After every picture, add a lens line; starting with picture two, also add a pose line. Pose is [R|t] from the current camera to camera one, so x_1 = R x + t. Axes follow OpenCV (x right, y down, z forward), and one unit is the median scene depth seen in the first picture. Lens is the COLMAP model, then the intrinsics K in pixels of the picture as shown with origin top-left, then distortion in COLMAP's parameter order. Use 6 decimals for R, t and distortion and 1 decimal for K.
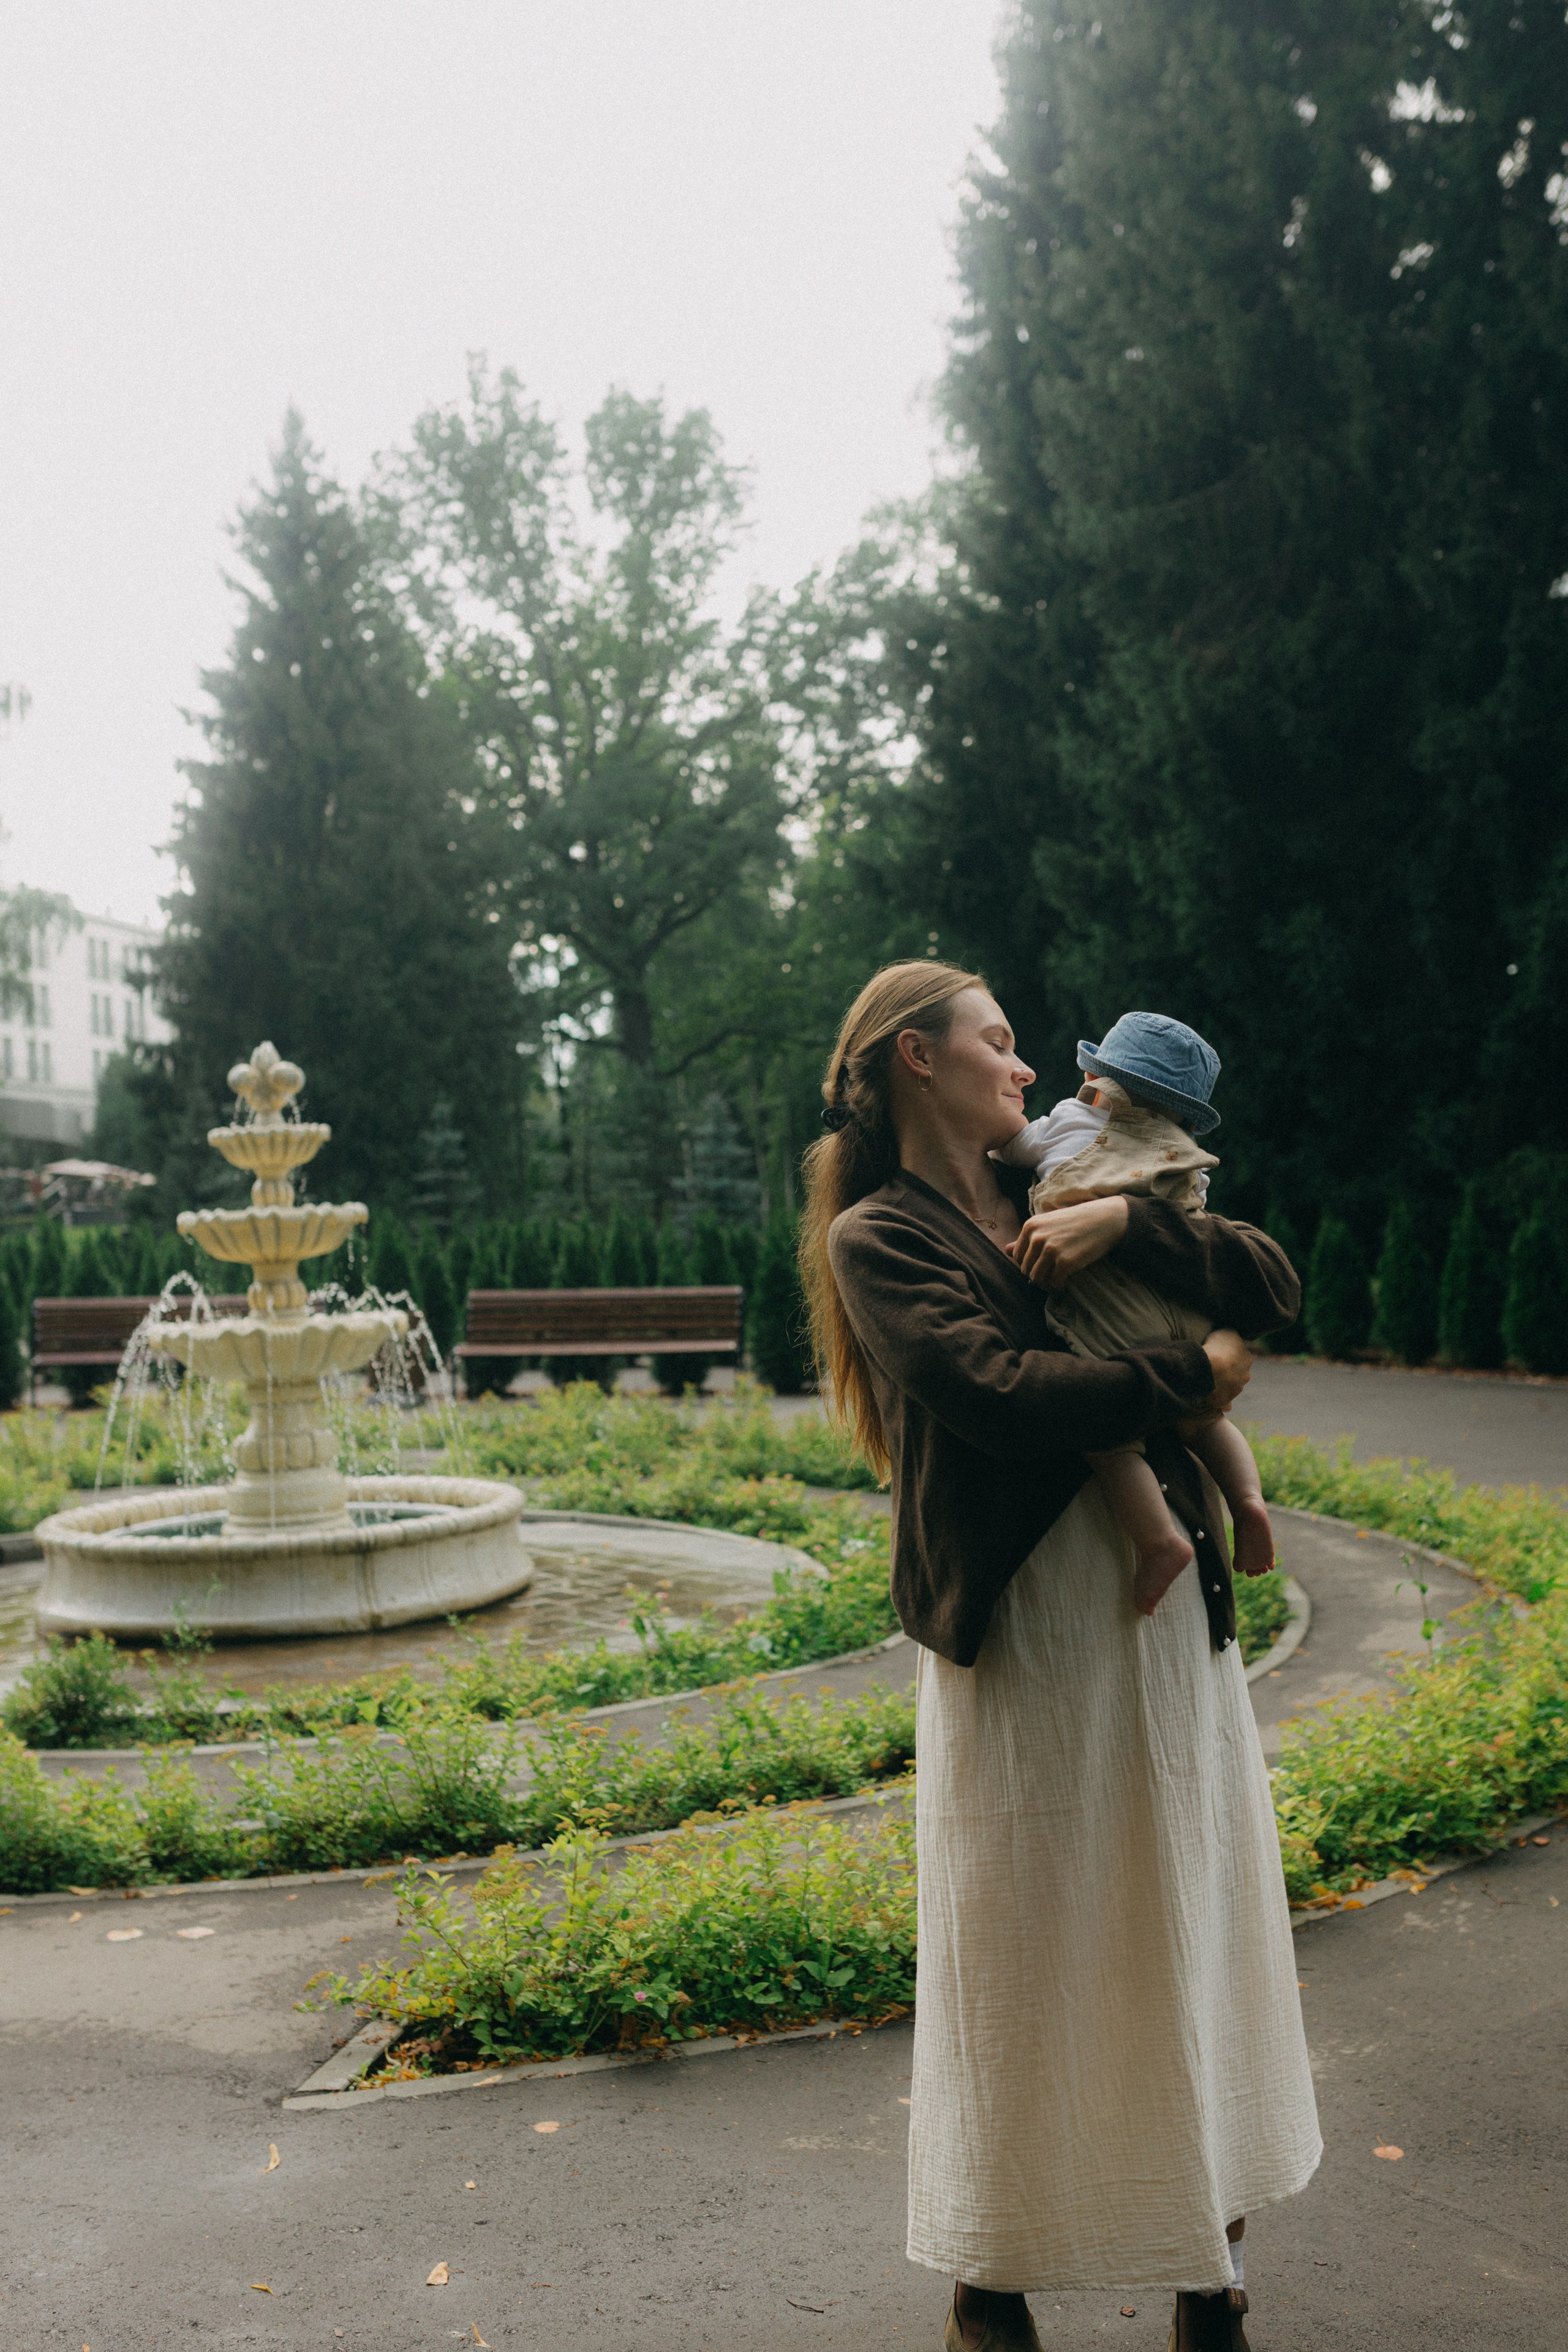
lens RADIAL K [[2351.9, 0, 773.9], [0, 2351.9, 1136.1], [0, 0, 1]] dist [-0.007327, 0.009419]
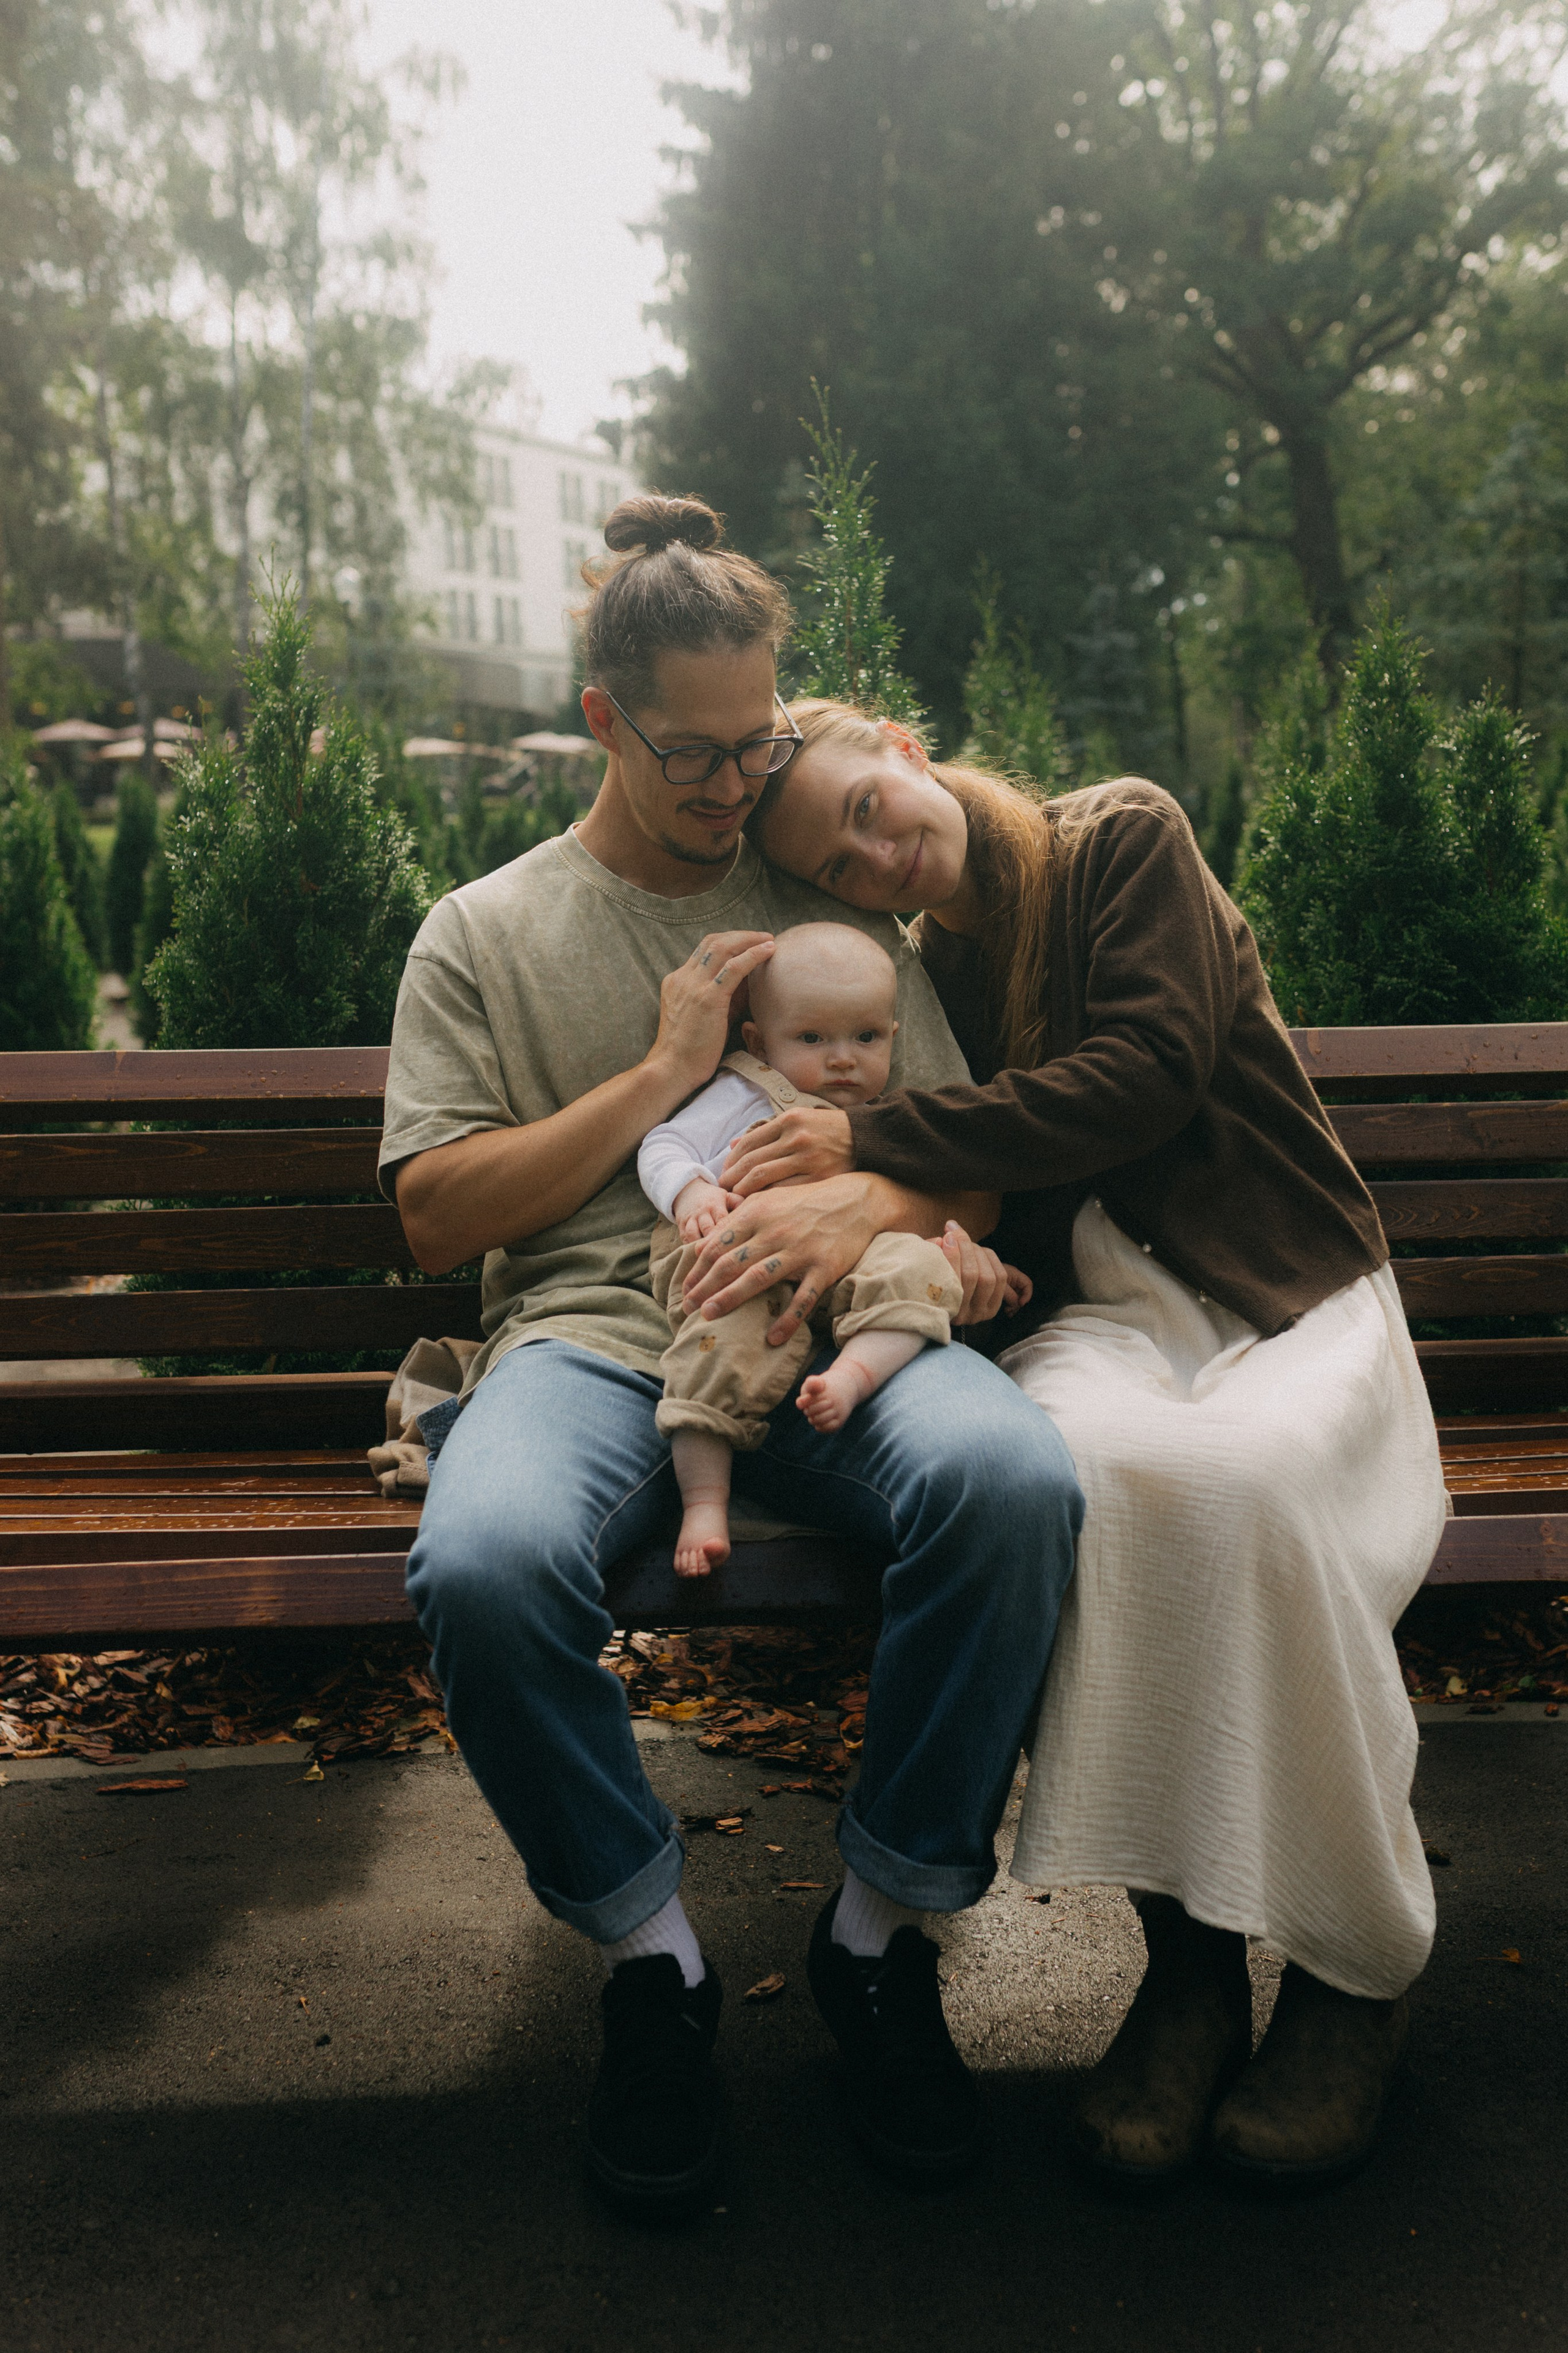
lens RADIAL K [[2248.8, 0, 723.9], [0, 2248.8, 1180.7], [0, 0, 1]] dist [-0.002589, -0.013857]
pose [[0.976101, 0.036156, -0.214290, -0.080895], [0.006372, 0.980877, 0.194525, 0.016784], [0.217225, -0.191241, 0.957204, 0.303020]]
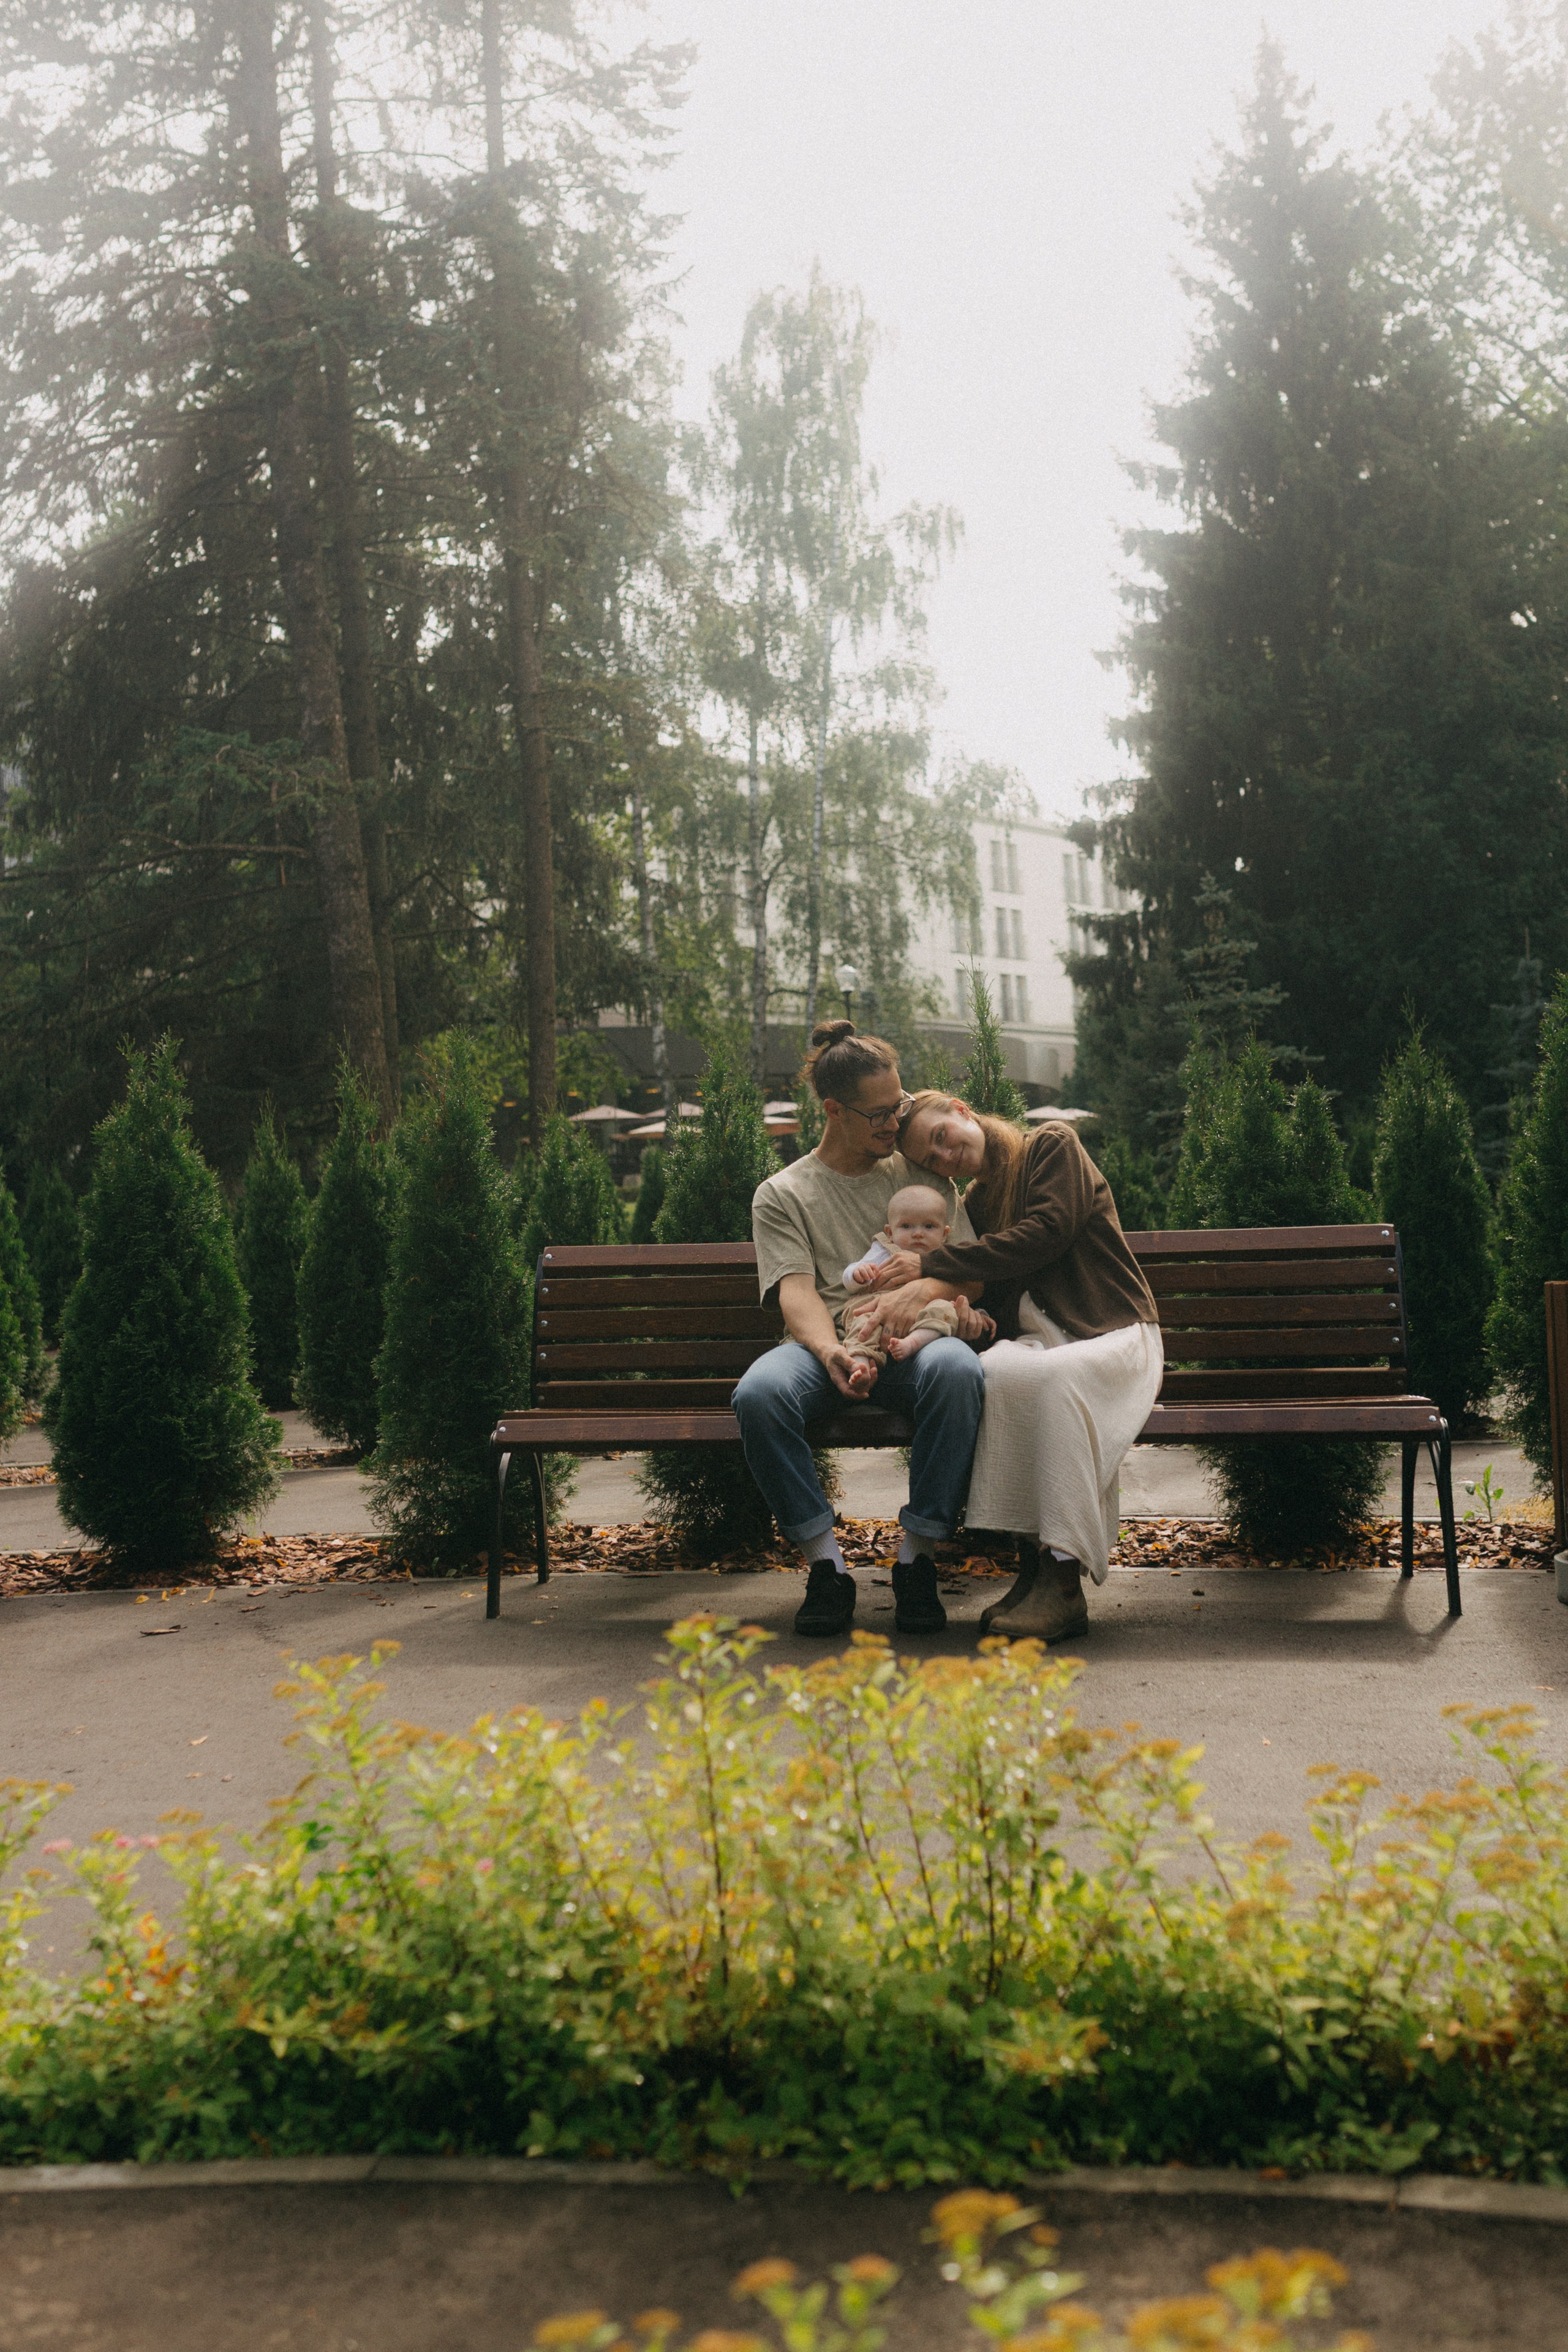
lens RADIAL K [[2351.9, 0, 773.9], [0, 2351.9, 1136.1], [0, 0, 1]] dist [-0.007327, 0.009419]
pose [[0.911514, -0.025962, -0.410450, -0.049262], [0.032297, 0.999442, 0.008506, 0.017014], [0.410000, -0.021010, 0.911844, 0.242238]]
